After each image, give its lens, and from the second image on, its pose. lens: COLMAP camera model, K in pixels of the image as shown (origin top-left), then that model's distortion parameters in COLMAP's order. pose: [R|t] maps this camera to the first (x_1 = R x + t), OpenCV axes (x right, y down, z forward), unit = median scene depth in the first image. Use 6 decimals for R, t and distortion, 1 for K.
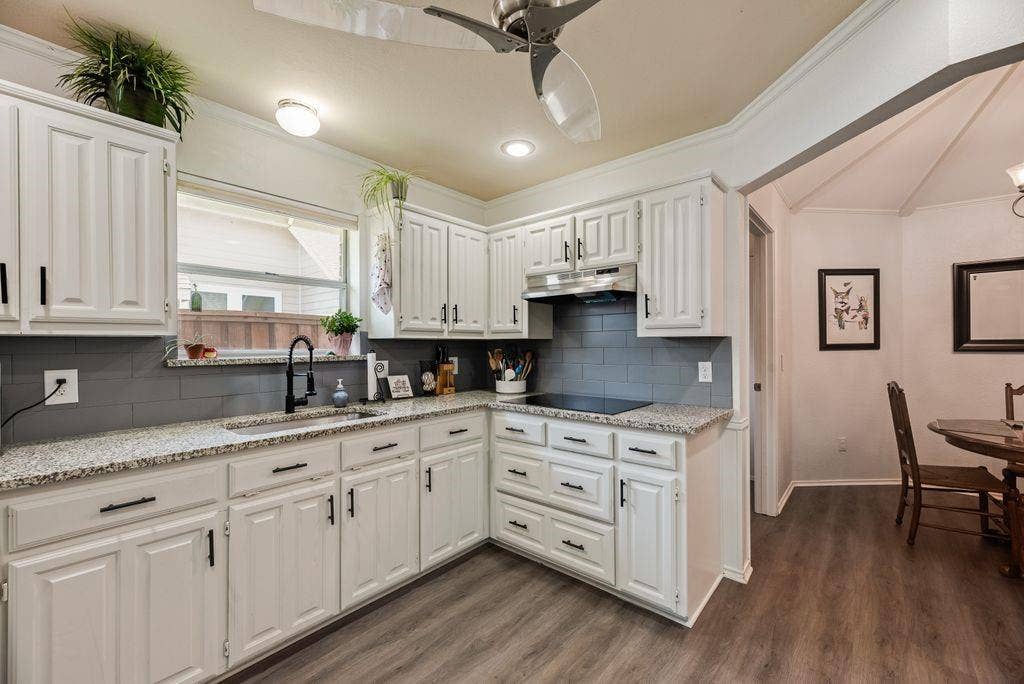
lens RADIAL K [[415.6, 0, 515.9], [0, 415.6, 344.7], [0, 0, 1]] dist [0.000625, -0.000119]
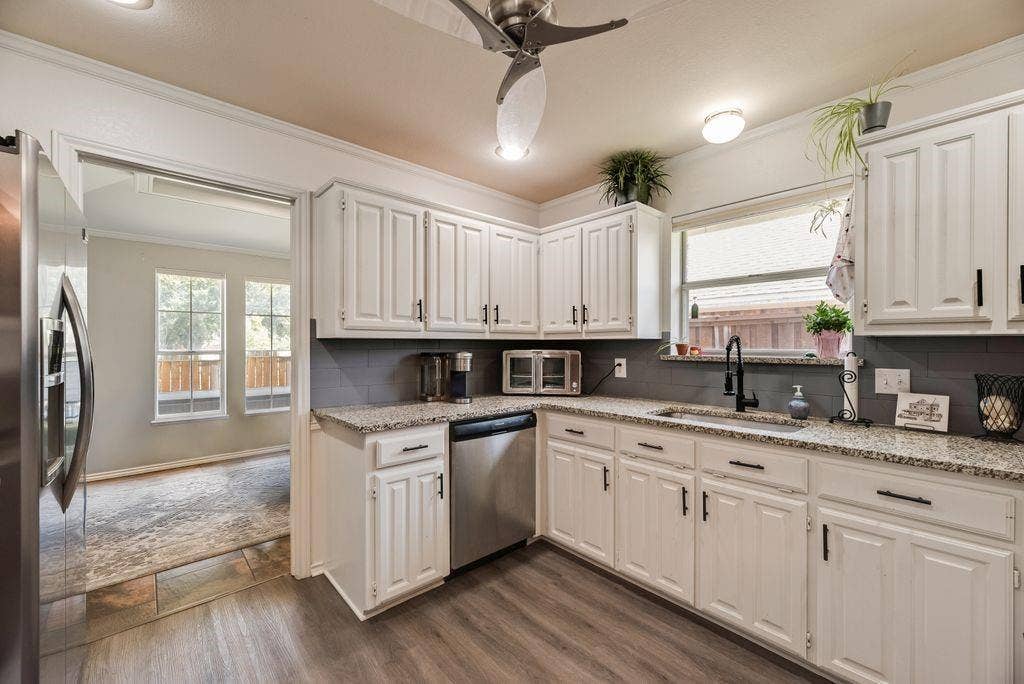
lens RADIAL K [[403.5, 0, 515.4], [0, 403.5, 346.6], [0, 0, 1]] dist [0.000050, -0.000103]
pose [[-0.130685, 0.014147, -0.991323, 0.401285], [0.003369, 0.999899, 0.013825, -0.008411], [0.991418, -0.001533, -0.130719, 0.452816]]
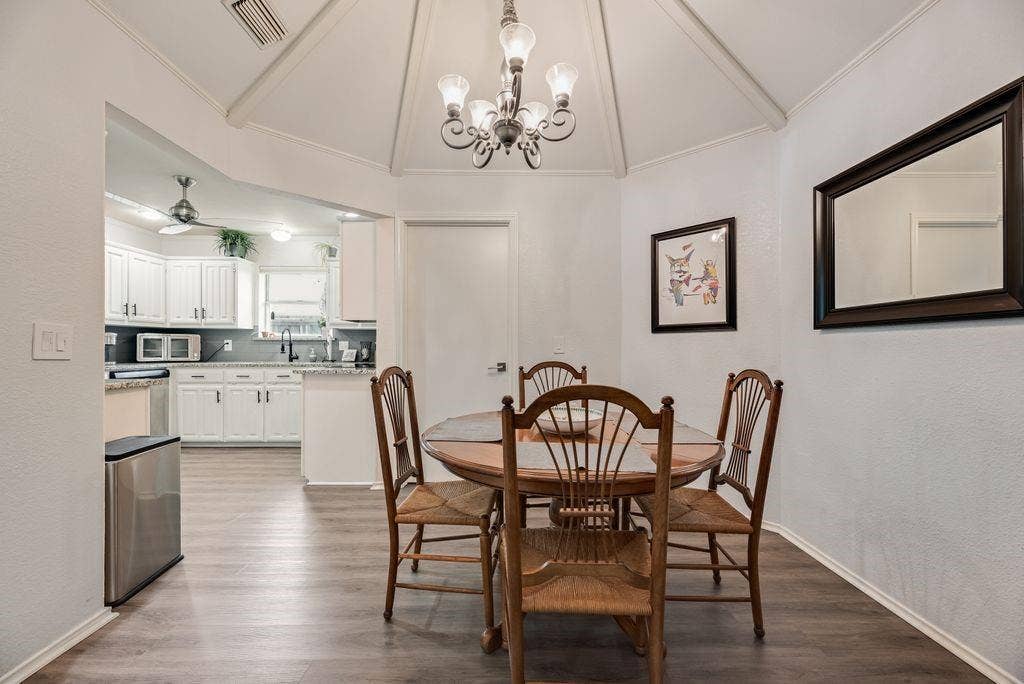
lens RADIAL K [[415.6, 0, 515.9], [0, 415.6, 344.7], [0, 0, 1]] dist [0.000625, -0.000119]
pose [[0.657399, 0.003662, -0.753534, 1.551735], [-0.005217, 0.999986, 0.000308, 0.049647], [0.753525, 0.003729, 0.657409, 0.336238]]
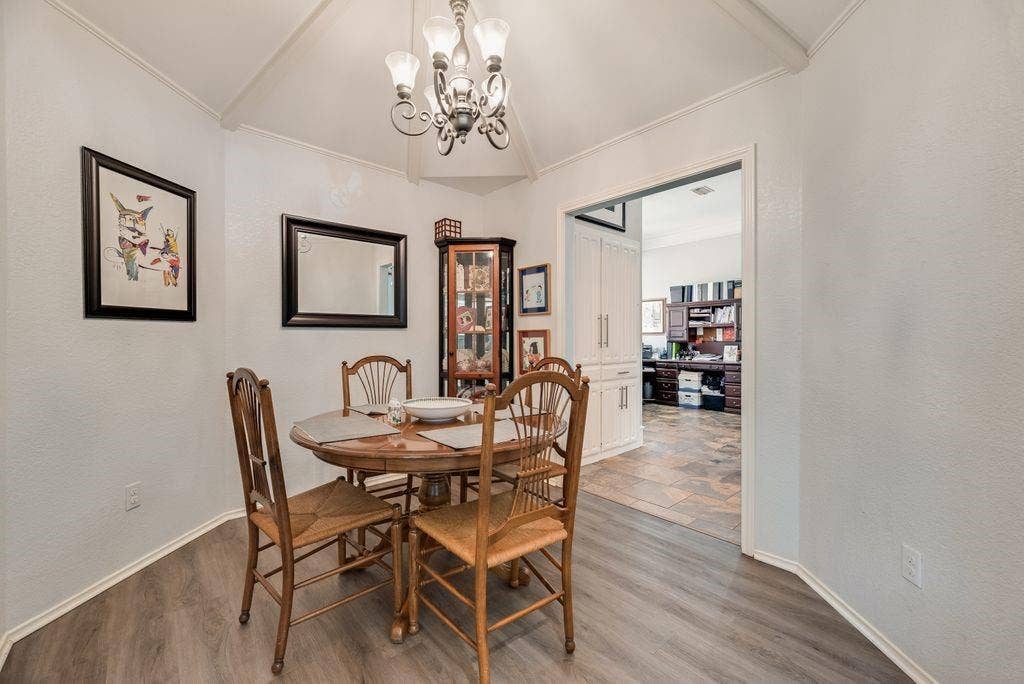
lens RADIAL K [[417.4, 0, 509.3], [0, 417.4, 336.5], [0, 0, 1]] dist [-0.001051, -0.000366]
pose [[0.149312, 0.006013, 0.988772, 0.437577], [0.002976, 0.999974, -0.006531, 0.052707], [-0.988786, 0.003918, 0.149290, 0.590788]]
